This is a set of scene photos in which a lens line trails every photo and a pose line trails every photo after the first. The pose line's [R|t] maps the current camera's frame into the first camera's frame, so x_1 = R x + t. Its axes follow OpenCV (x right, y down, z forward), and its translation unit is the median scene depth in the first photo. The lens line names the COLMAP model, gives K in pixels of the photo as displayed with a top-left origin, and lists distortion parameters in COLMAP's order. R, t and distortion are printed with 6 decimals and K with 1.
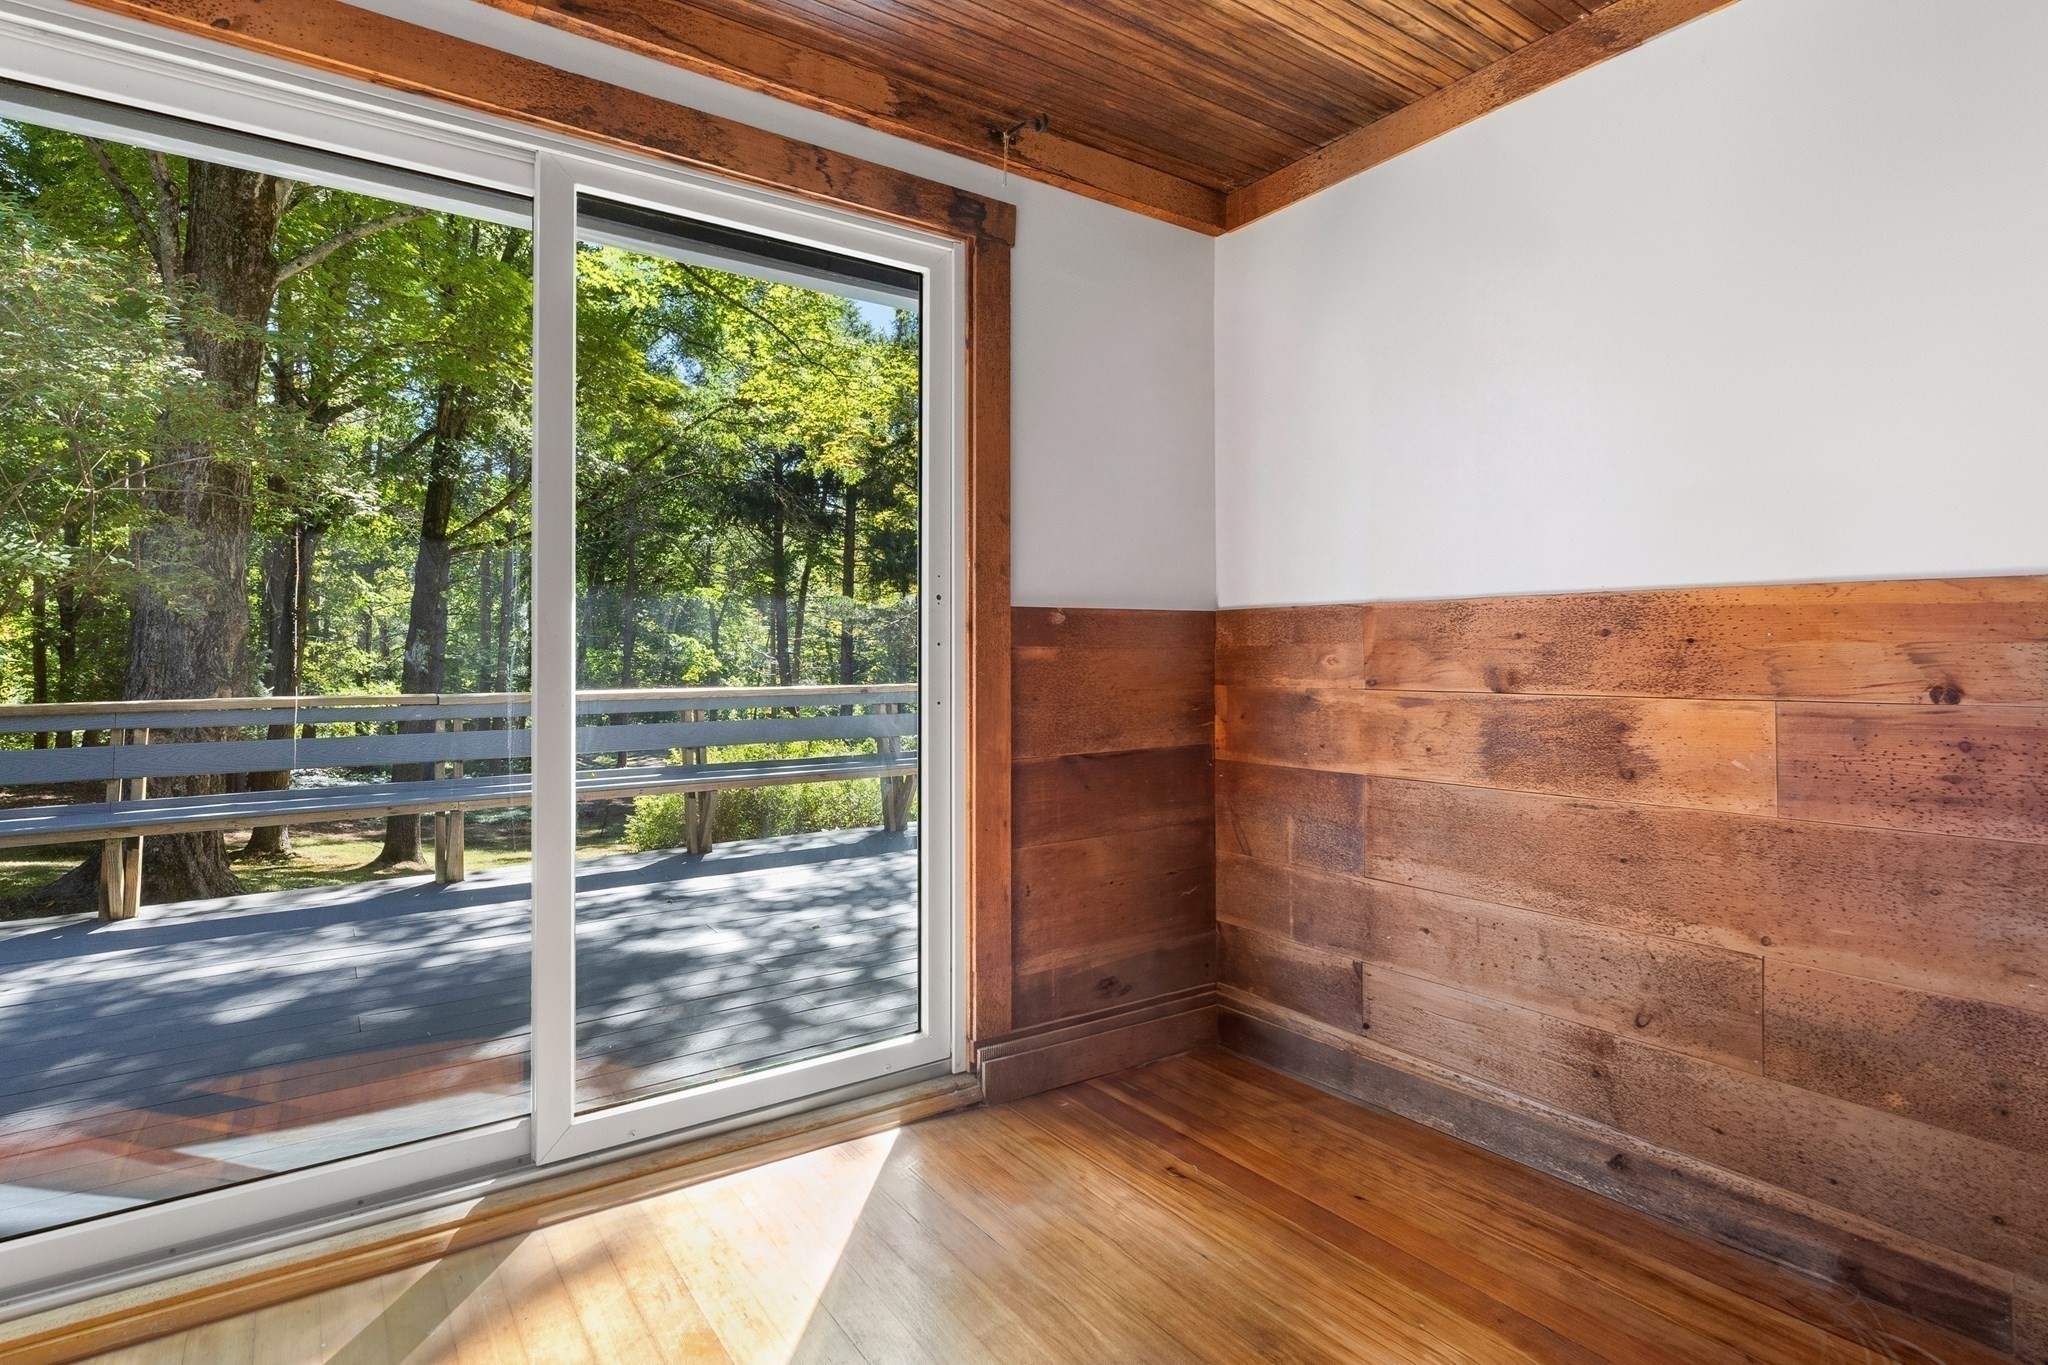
lens RADIAL K [[1046.9, 0, 1015.5], [0, 1046.9, 635.9], [0, 0, 1]] dist [-0.001814, -0.000152]
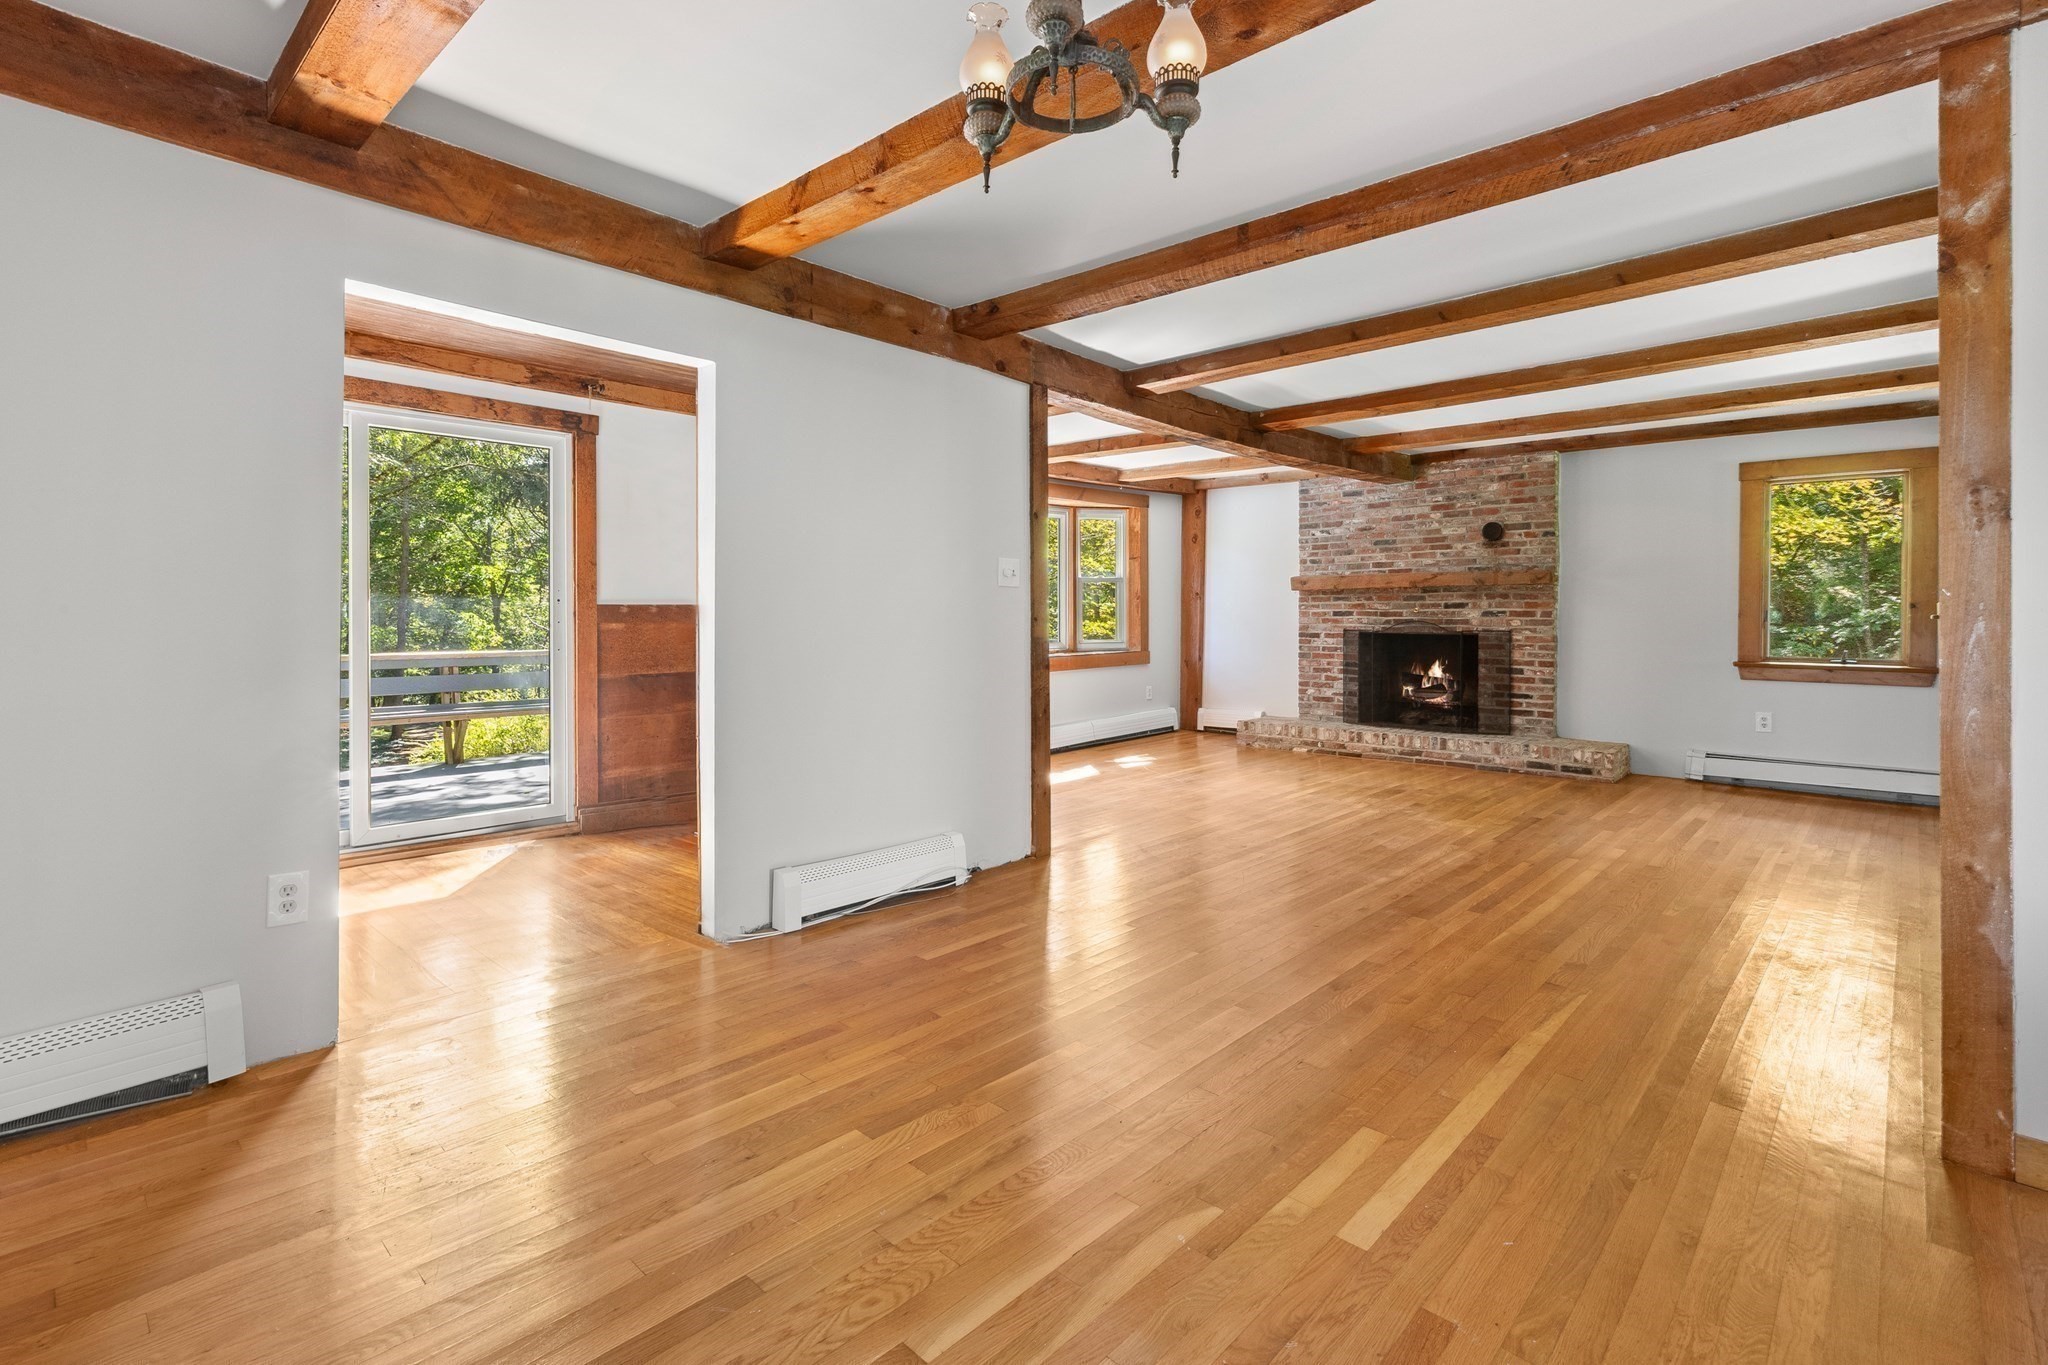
lens RADIAL K [[959.4, 0, 1014.1], [0, 959.4, 614.7], [0, 0, 1]] dist [0.006061, -0.000108]
pose [[0.977744, -0.001524, 0.209795, 0.410805], [0.000672, 0.999991, 0.004128, -0.014716], [-0.209800, -0.003895, 0.977737, -1.074970]]
